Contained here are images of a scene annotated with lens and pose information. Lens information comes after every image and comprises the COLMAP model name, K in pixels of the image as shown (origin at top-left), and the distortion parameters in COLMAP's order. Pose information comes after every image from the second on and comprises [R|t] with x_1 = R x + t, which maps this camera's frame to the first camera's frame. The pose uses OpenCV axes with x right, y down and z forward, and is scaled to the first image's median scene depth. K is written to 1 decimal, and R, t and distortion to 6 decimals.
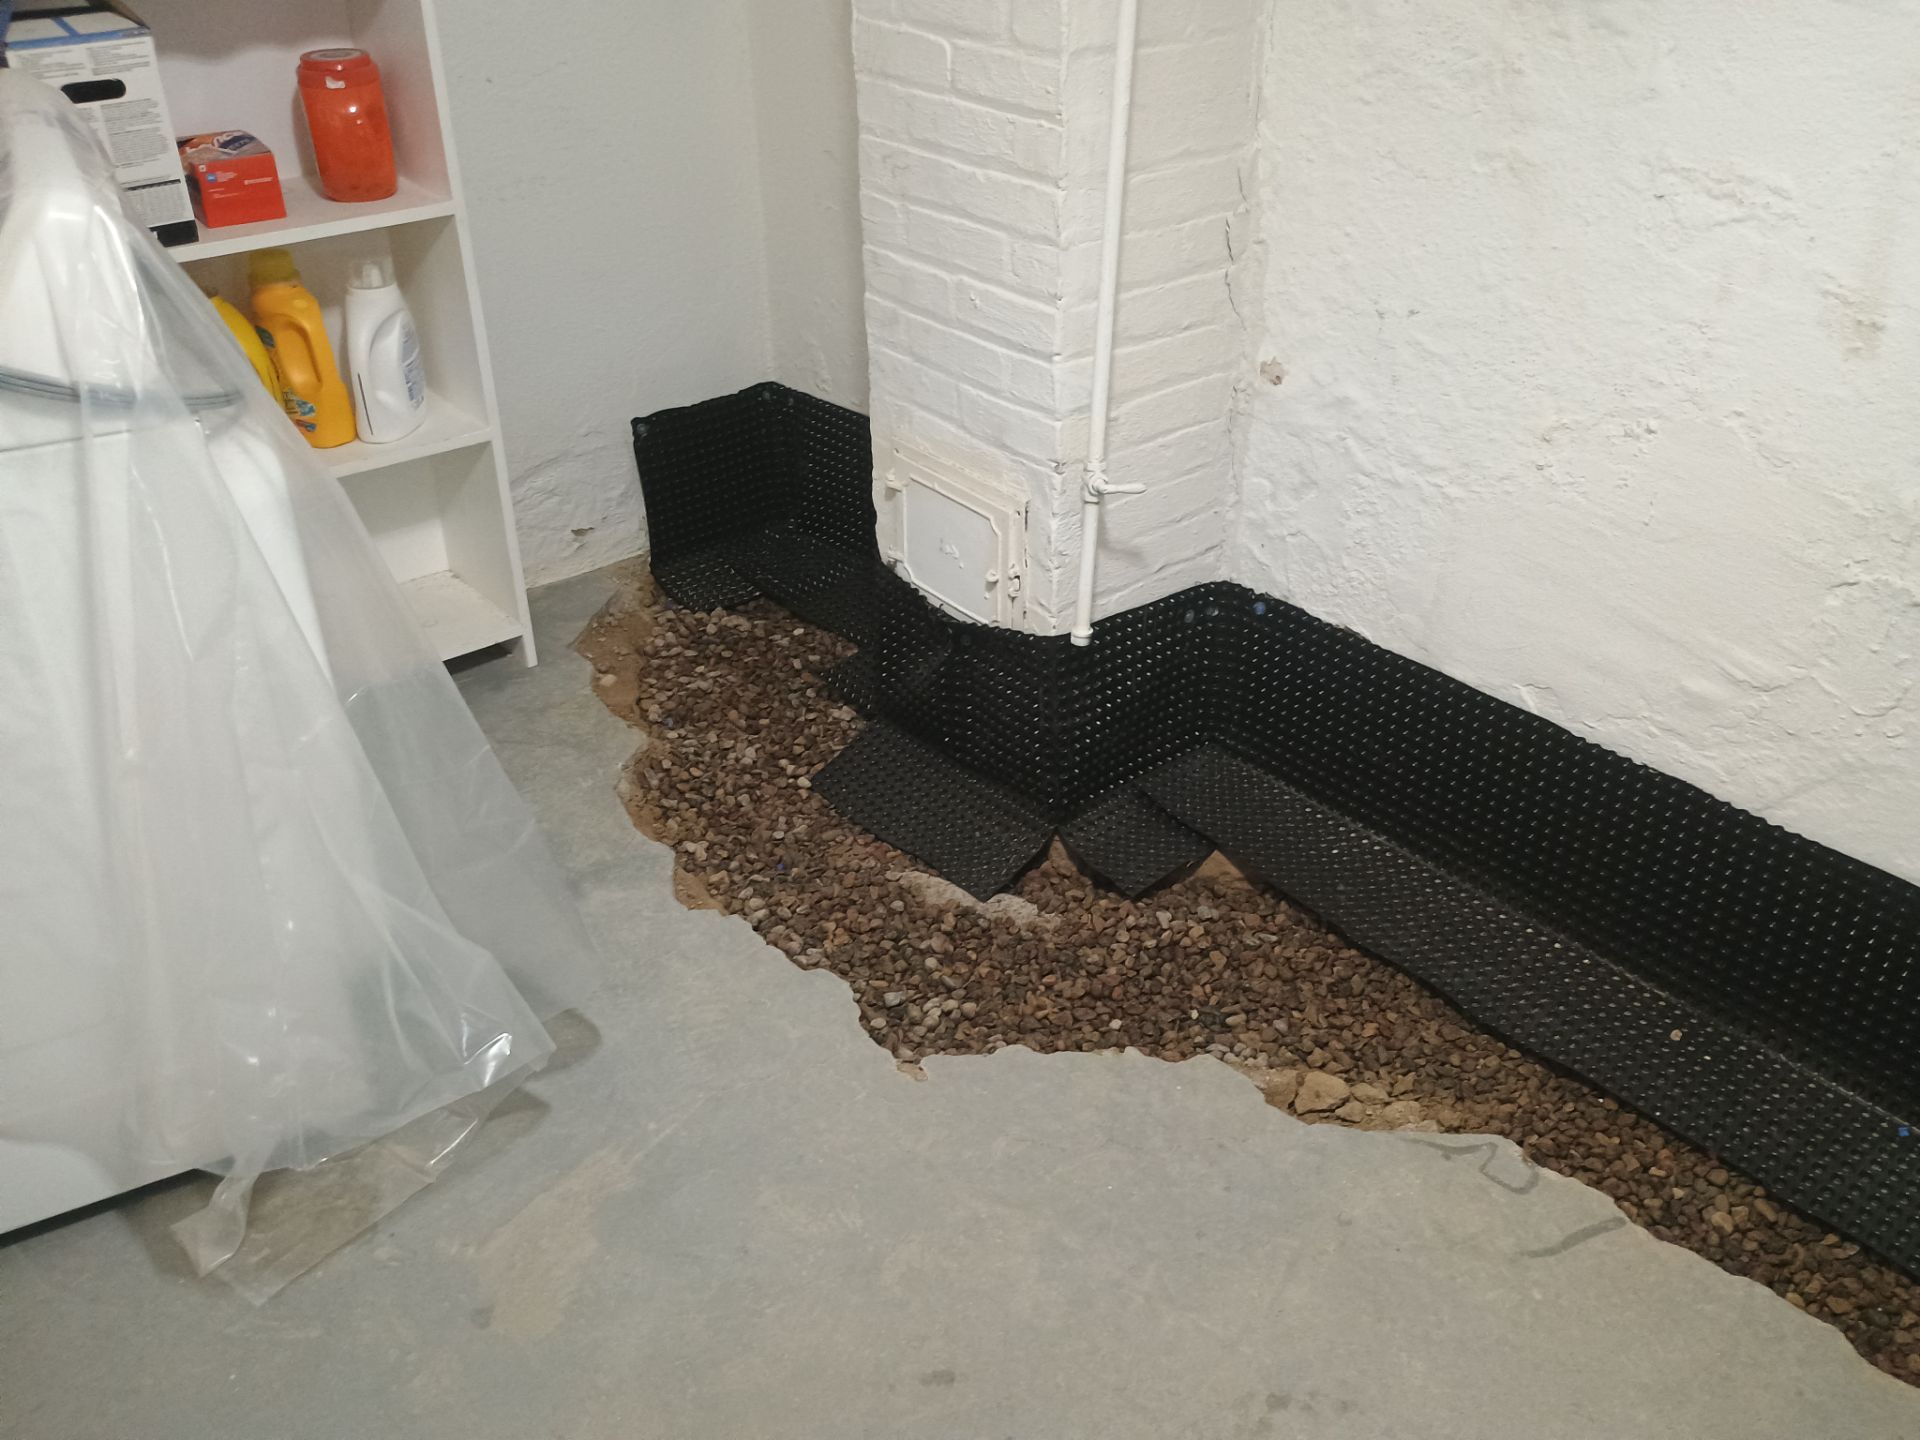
lens RADIAL K [[1706.0, 0, 956.8], [0, 1706.0, 743.0], [0, 0, 1]] dist [0.063153, -0.076720]
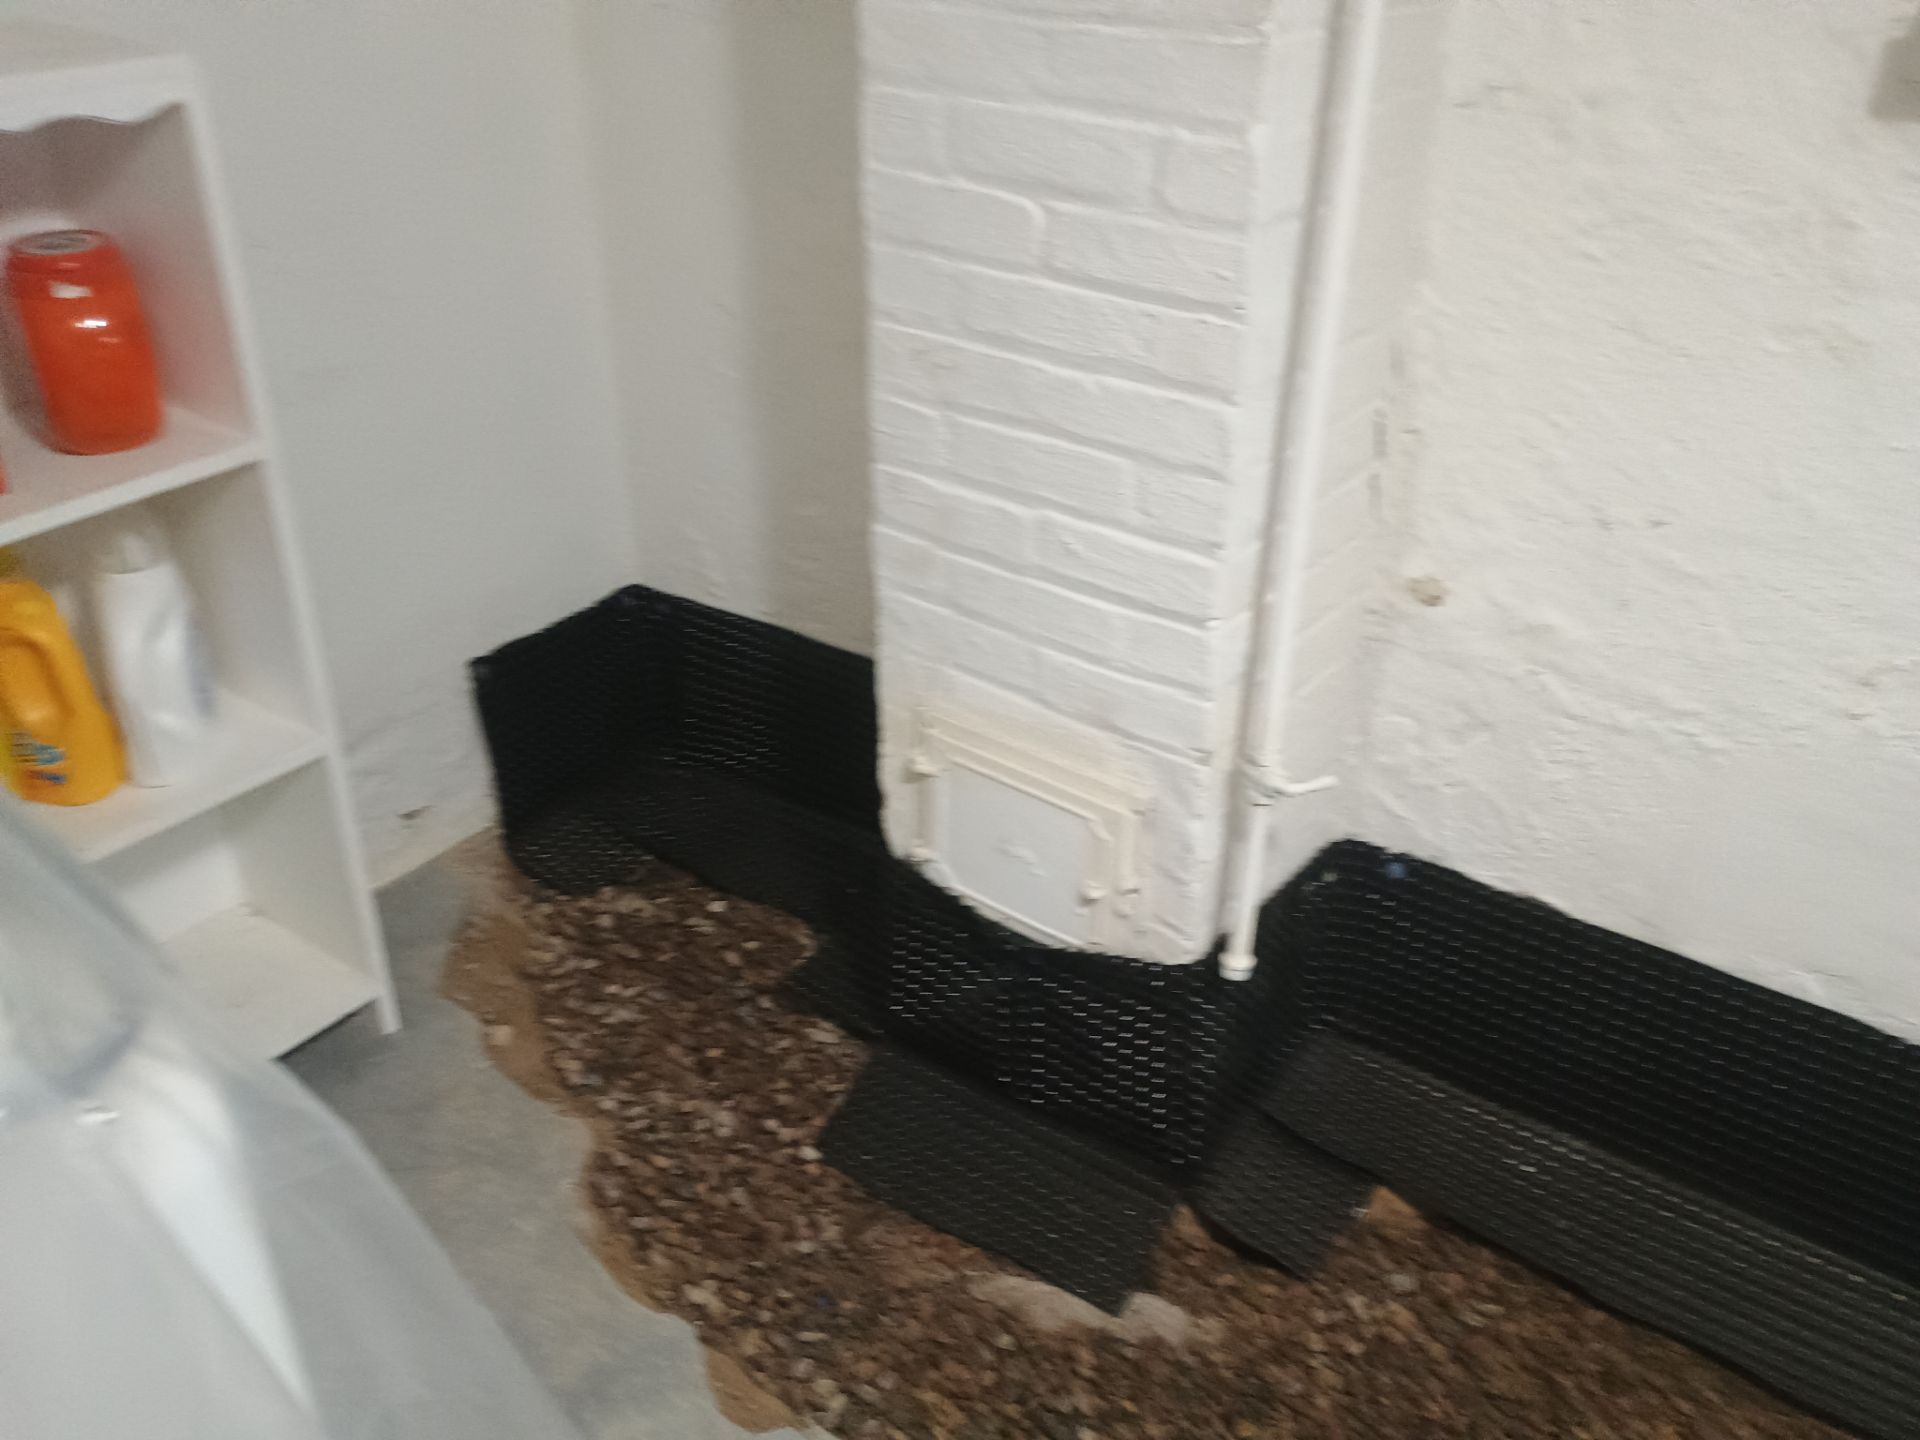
lens RADIAL K [[1706.0, 0, 956.8], [0, 1706.0, 743.0], [0, 0, 1]] dist [0.063153, -0.076720]
pose [[0.971237, -0.113637, 0.209249, -0.182746], [0.114841, 0.993363, 0.006431, -0.170606], [-0.208591, 0.017784, 0.977841, 0.279809]]
